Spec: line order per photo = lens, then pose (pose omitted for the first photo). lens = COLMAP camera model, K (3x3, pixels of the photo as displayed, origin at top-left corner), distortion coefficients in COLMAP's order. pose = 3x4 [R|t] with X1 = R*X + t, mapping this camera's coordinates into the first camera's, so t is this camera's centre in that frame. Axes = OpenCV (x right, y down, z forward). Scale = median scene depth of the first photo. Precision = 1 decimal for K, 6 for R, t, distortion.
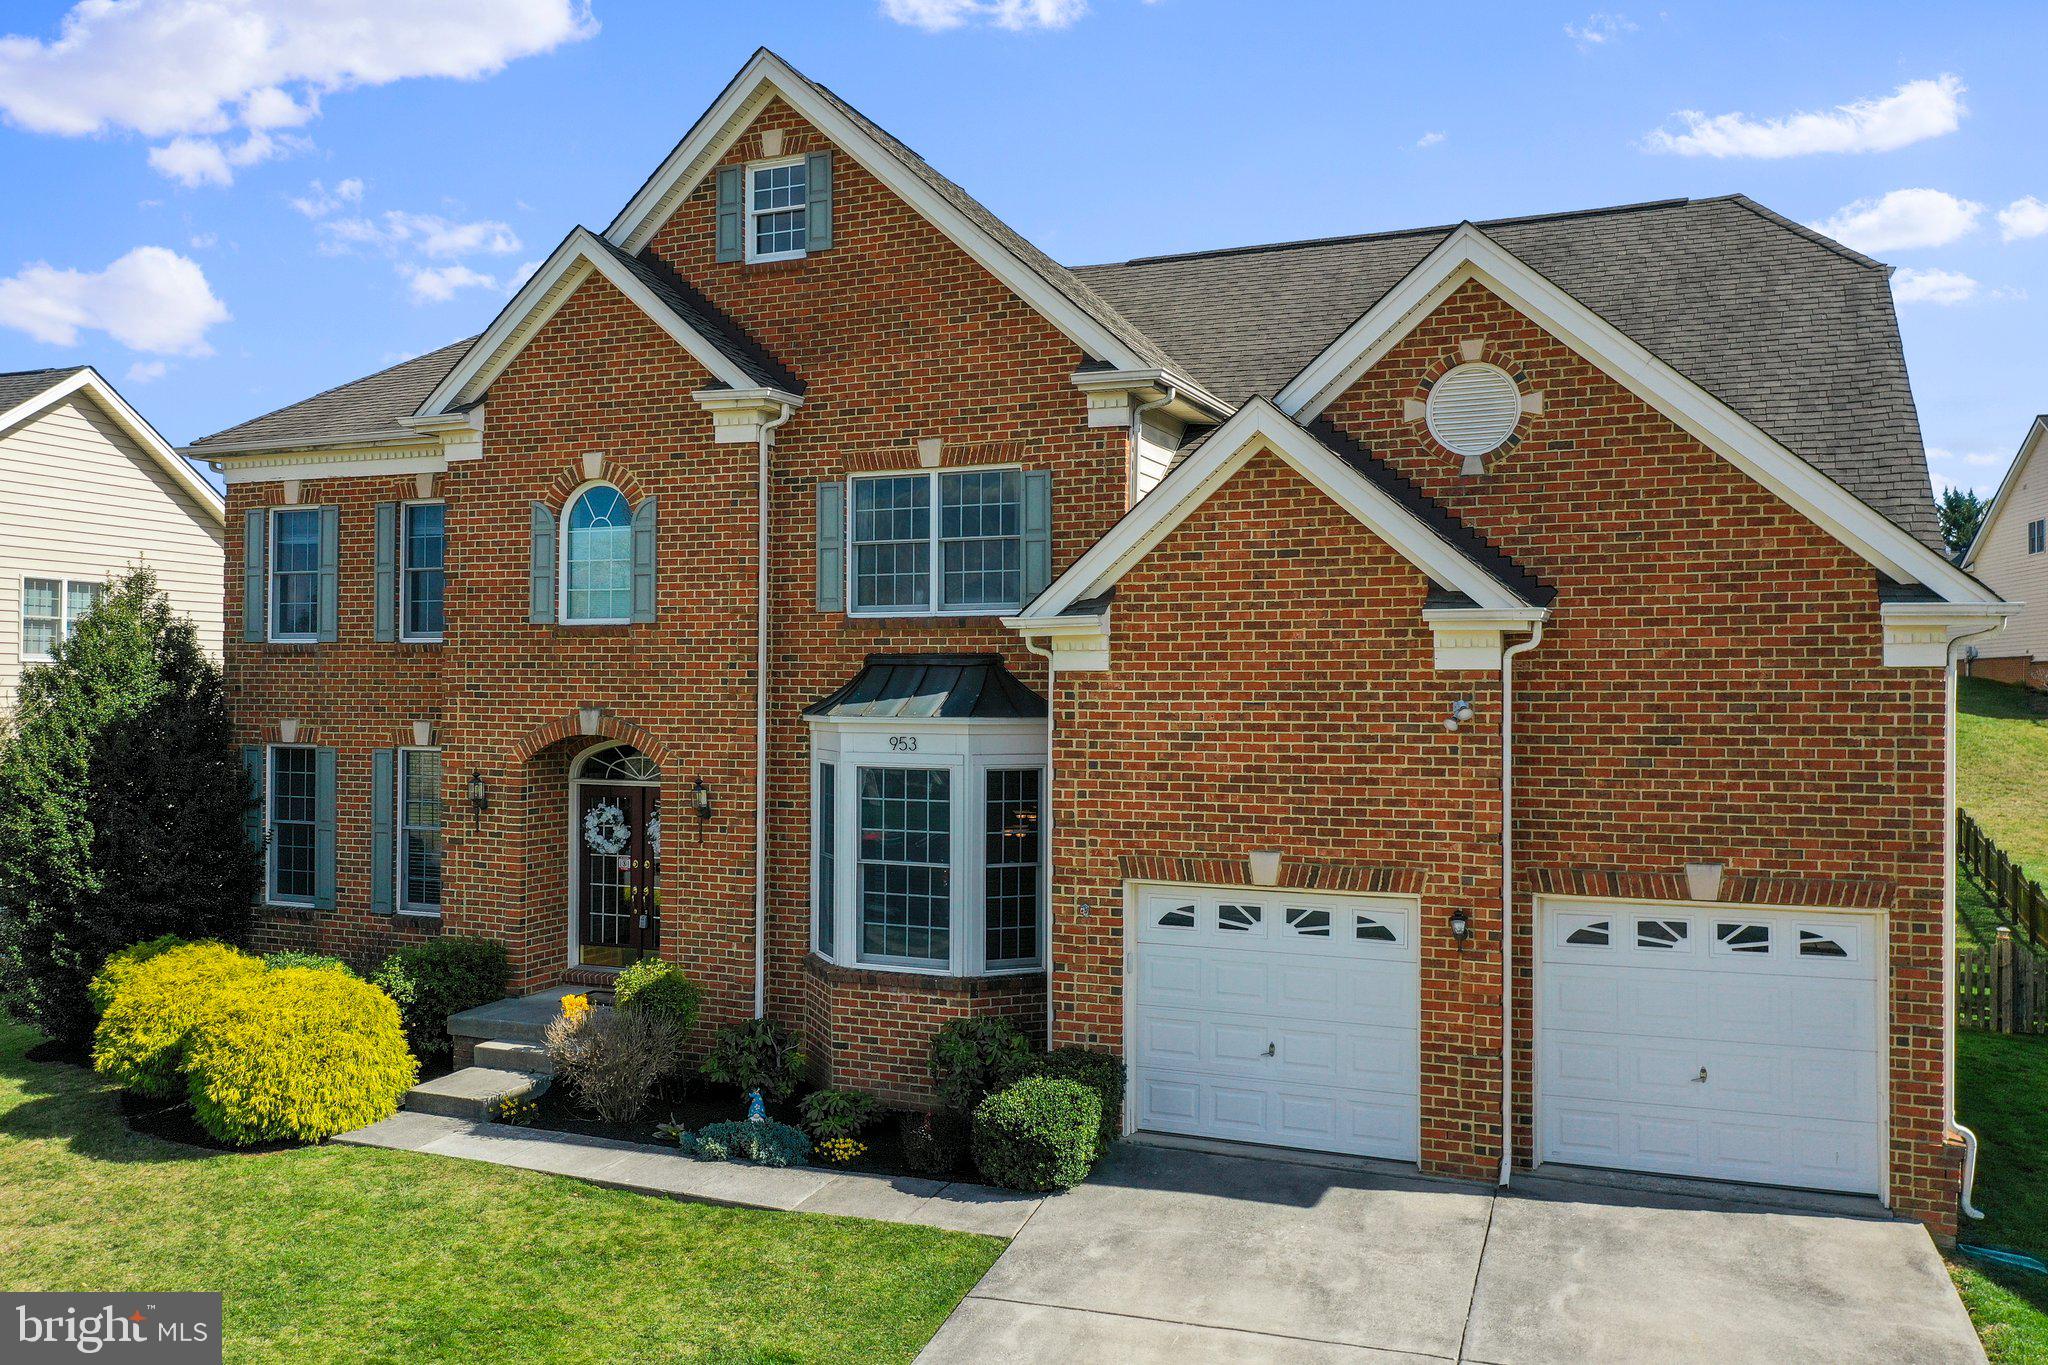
lens RADIAL K [[1630.0, 0, 1020.2], [0, 1630.0, 683.8], [0, 0, 1]] dist [-0.005330, -0.002307]
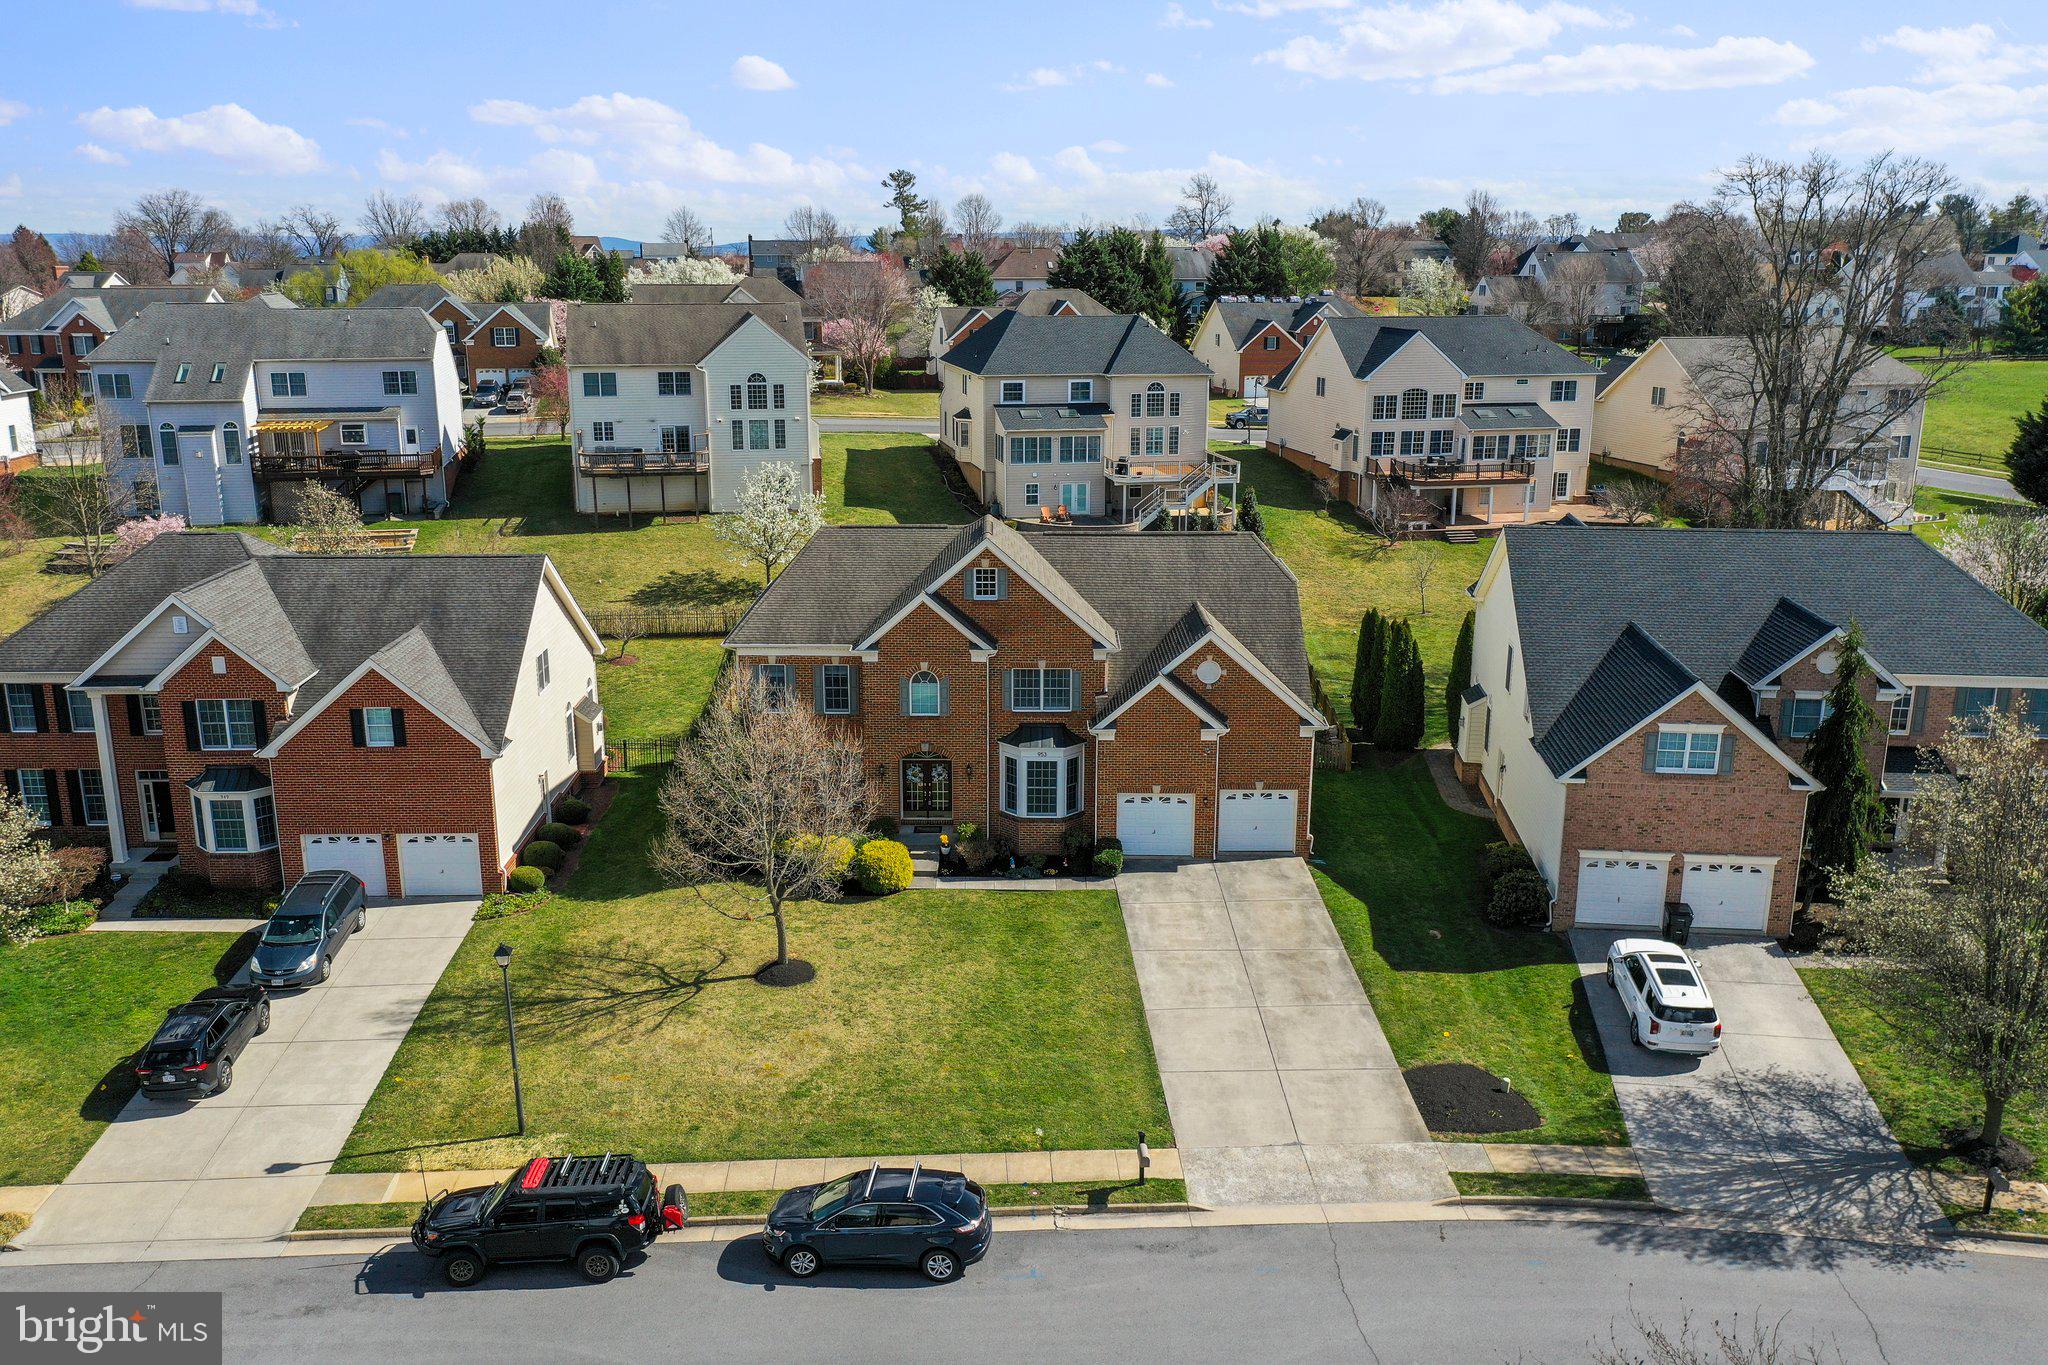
lens RADIAL K [[1614.0, 0, 1012.9], [0, 1614.0, 678.1], [0, 0, 1]] dist [-0.008488, 0.008003]
pose [[0.926279, -0.098864, 0.363637, -1.469317], [0.000688, 0.965415, 0.260719, -1.092883], [-0.376837, -0.241248, 0.894312, -2.143847]]
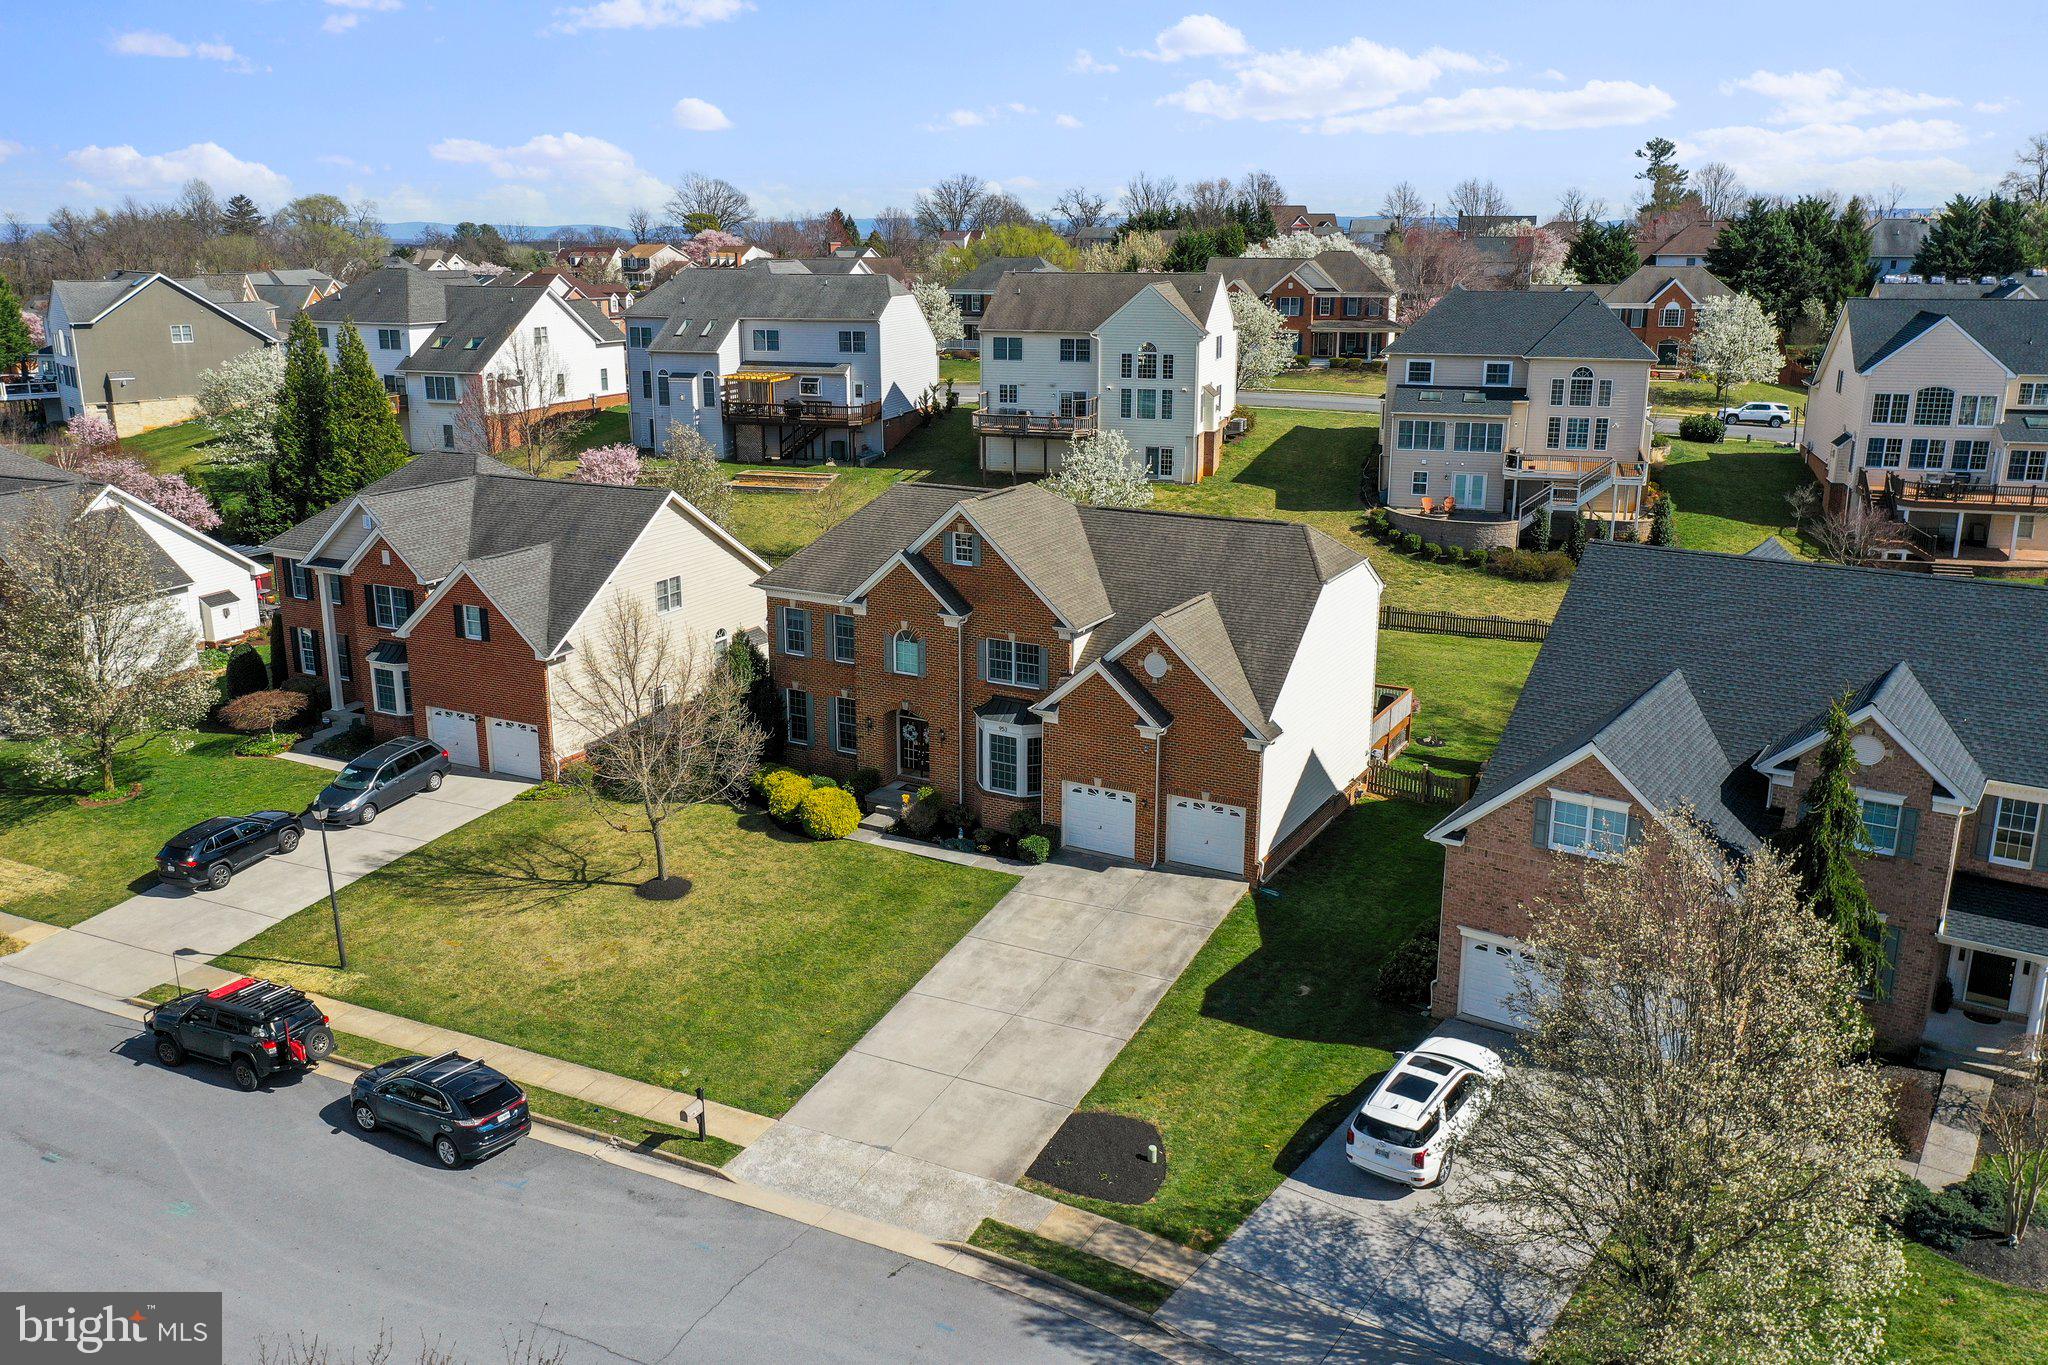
lens RADIAL K [[1614.0, 0, 1012.9], [0, 1614.0, 678.1], [0, 0, 1]] dist [-0.008488, 0.008003]
pose [[0.992993, 0.025753, -0.115337, 0.356977], [0.006368, 0.962887, 0.269828, -1.041072], [0.118006, -0.268672, 0.955976, -2.315197]]
